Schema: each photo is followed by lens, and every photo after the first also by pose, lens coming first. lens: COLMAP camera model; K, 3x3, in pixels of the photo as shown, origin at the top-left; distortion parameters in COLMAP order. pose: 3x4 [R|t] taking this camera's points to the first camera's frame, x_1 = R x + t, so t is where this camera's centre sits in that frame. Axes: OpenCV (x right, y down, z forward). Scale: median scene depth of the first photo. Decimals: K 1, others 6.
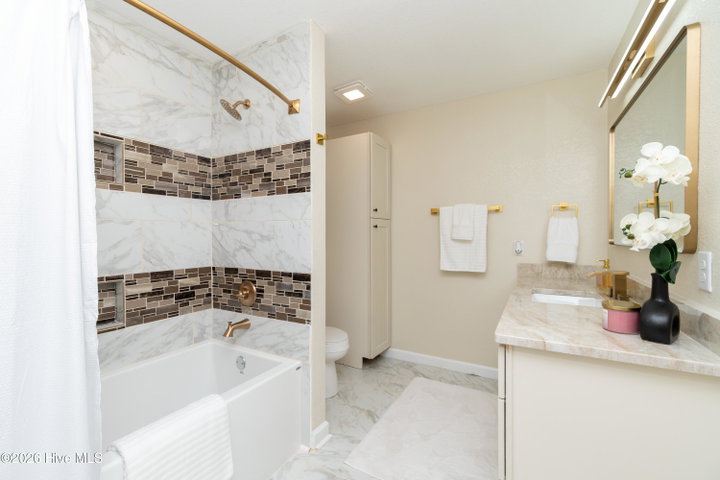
lens RADIAL K [[307.8, 0, 360.0], [0, 307.8, 239.7], [0, 0, 1]] dist [-0.011568, 0.001559]
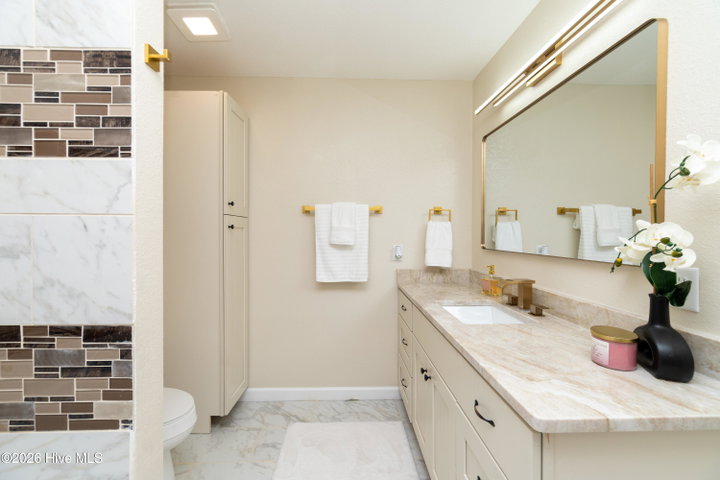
lens RADIAL K [[307.8, 0, 356.7], [0, 307.8, 238.4], [0, 0, 1]] dist [-0.011568, 0.001559]
pose [[0.859394, -0.001051, 0.511314, -0.093465], [0.001217, 0.999999, 0.000010, -0.025053], [-0.511313, 0.000614, 0.859394, 0.368403]]
